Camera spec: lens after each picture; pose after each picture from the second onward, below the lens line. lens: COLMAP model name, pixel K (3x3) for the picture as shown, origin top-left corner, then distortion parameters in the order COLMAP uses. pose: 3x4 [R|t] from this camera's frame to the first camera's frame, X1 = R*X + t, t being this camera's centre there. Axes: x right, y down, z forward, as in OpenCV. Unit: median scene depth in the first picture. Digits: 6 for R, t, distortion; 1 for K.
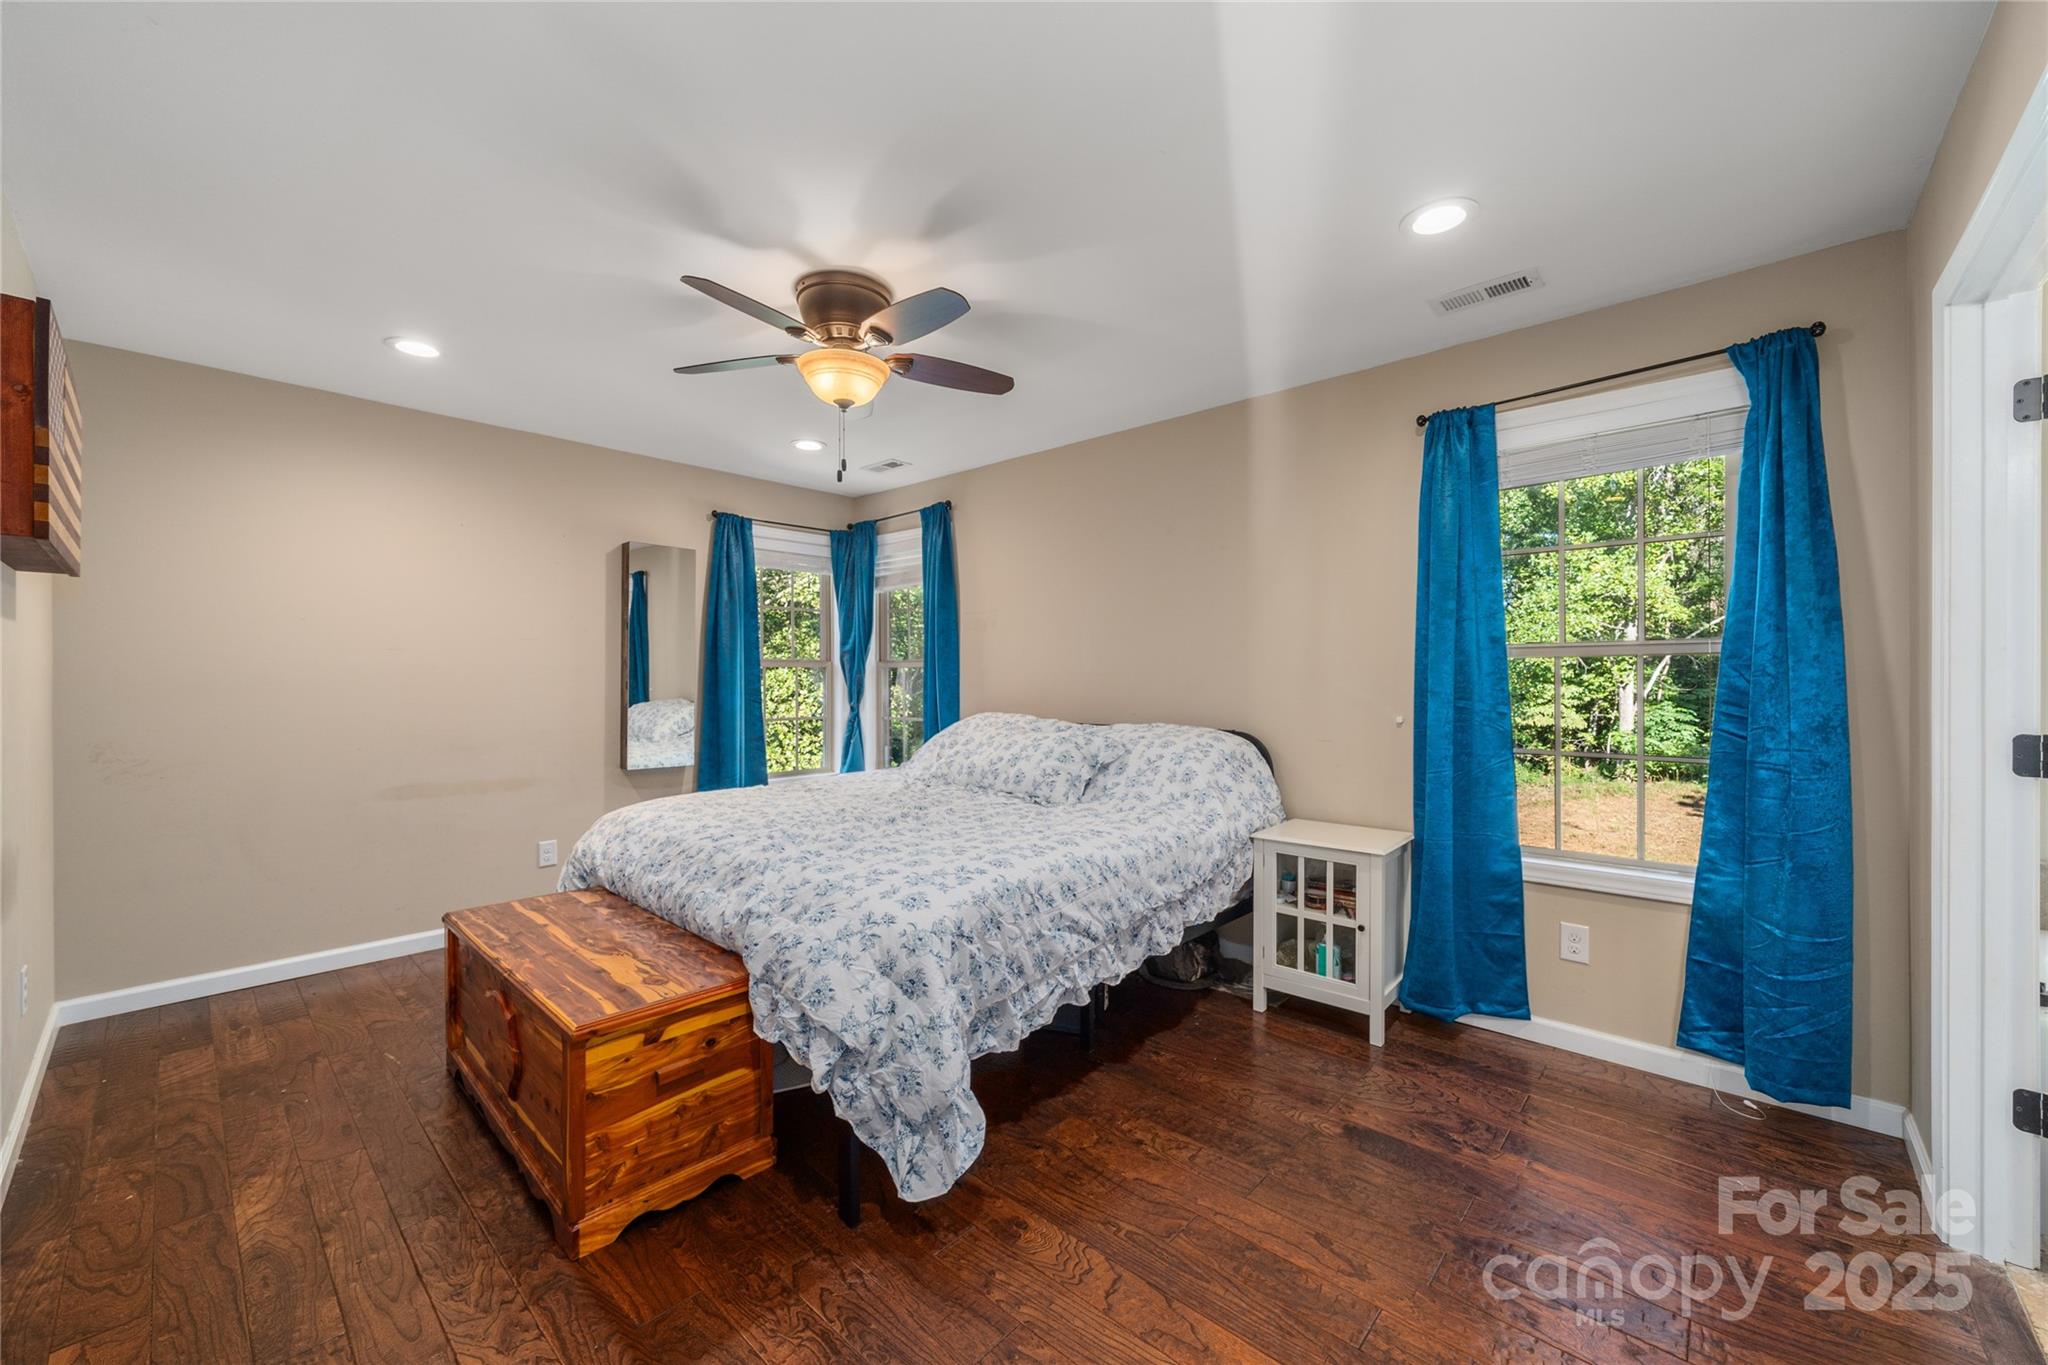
lens RADIAL K [[788.4, 0, 1024.0], [0, 788.4, 682.5], [0, 0, 1]] dist [-0.002046, -0.000143]
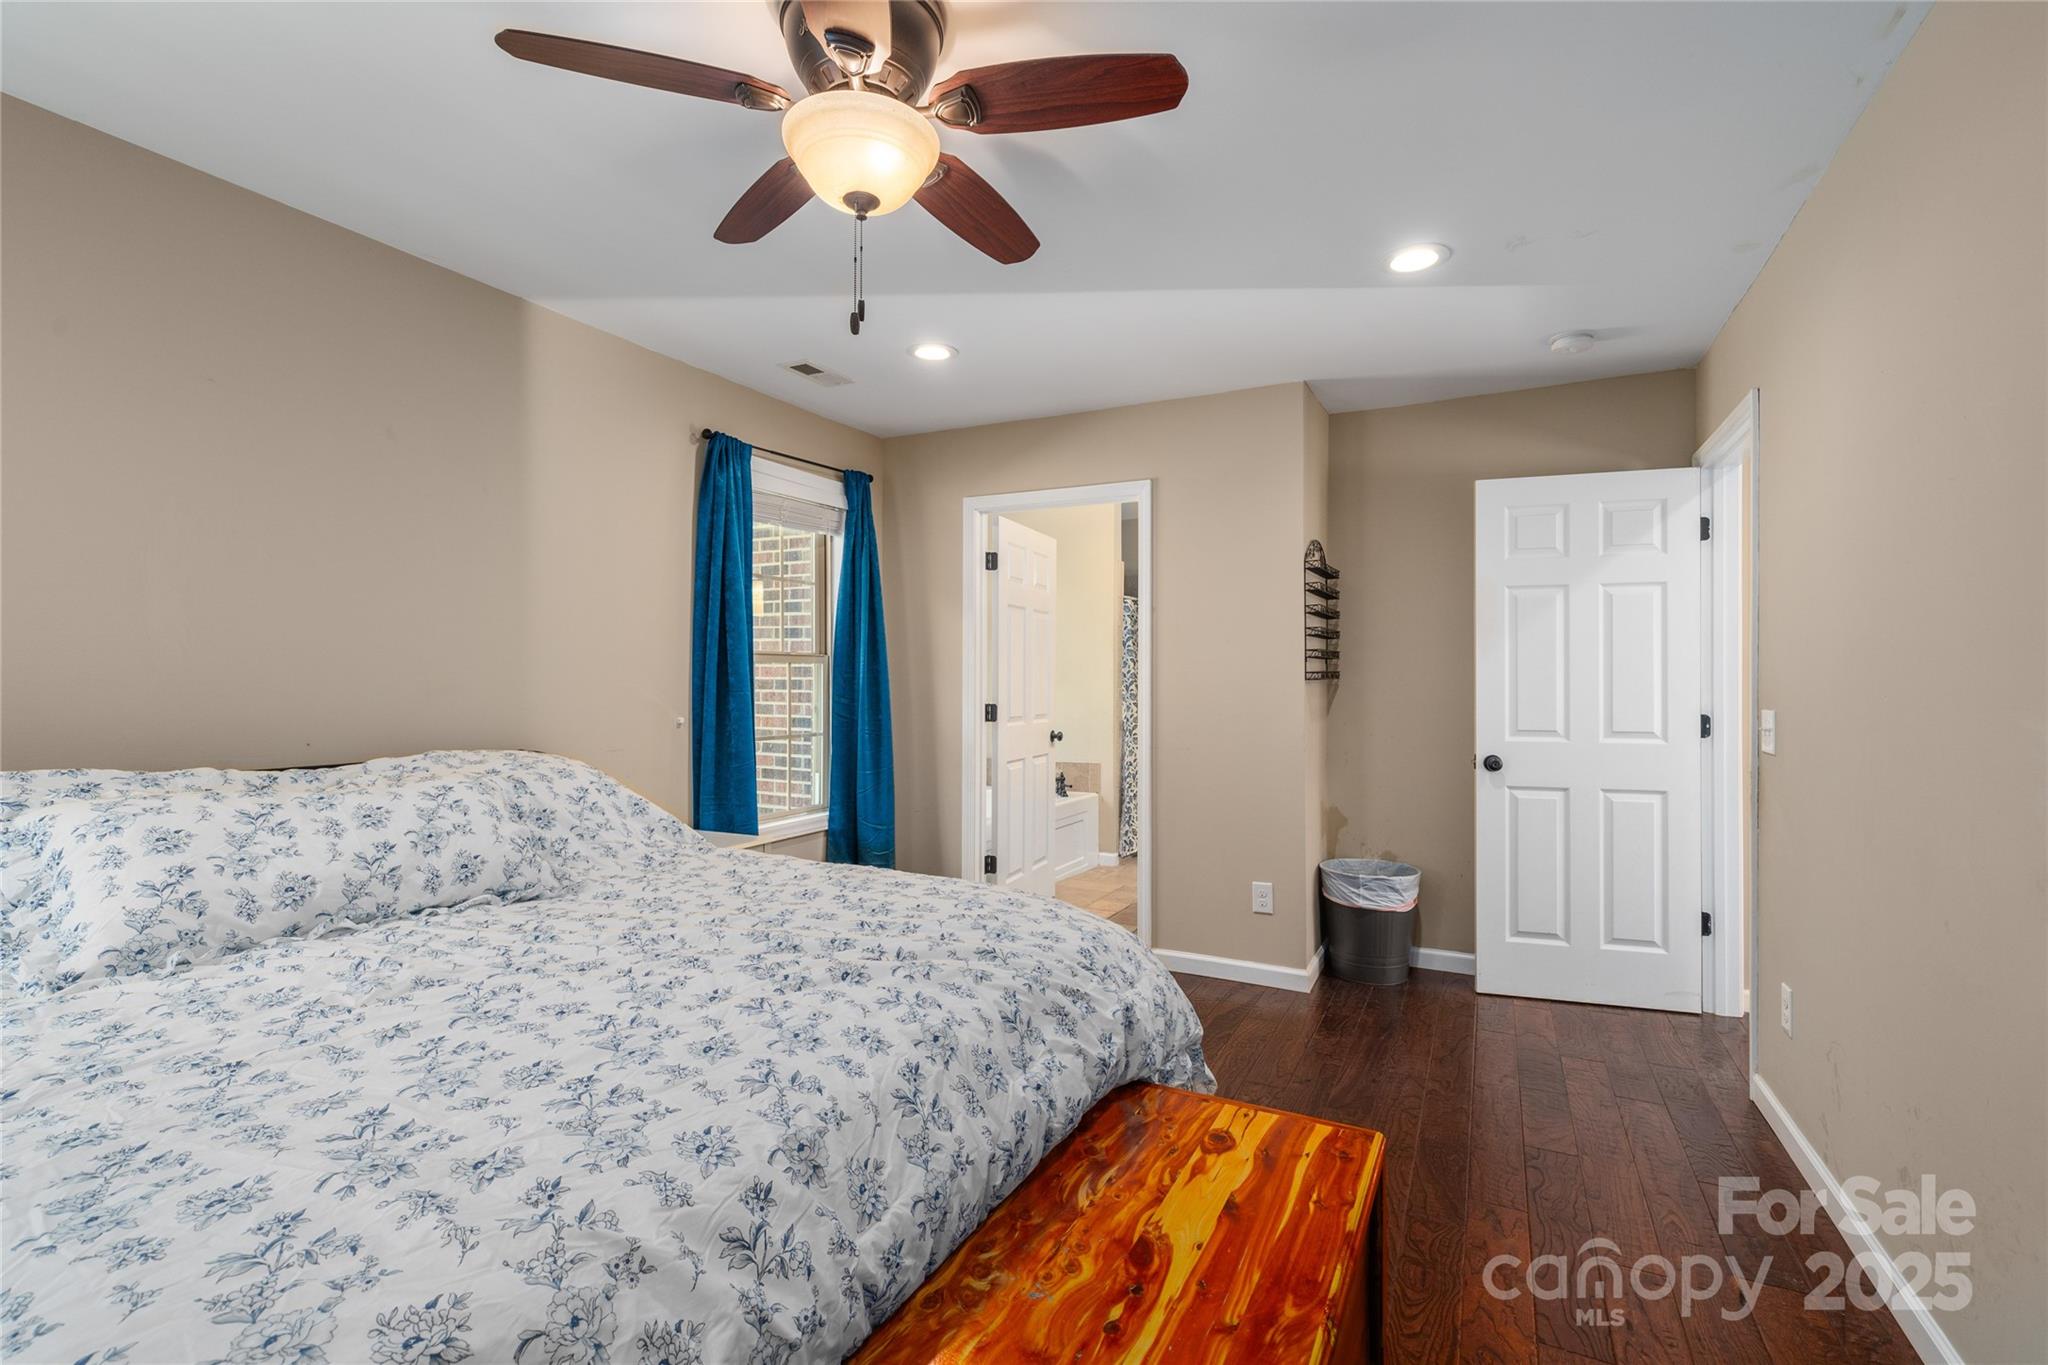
lens RADIAL K [[903.5, 0, 1024.0], [0, 903.5, 682.5], [0, 0, 1]] dist [0.000501, 0.000040]
pose [[-0.253254, -0.003472, 0.967393, -0.925319], [0.002909, 0.999986, 0.004351, -0.005390], [-0.967395, 0.003916, -0.253241, 1.081246]]
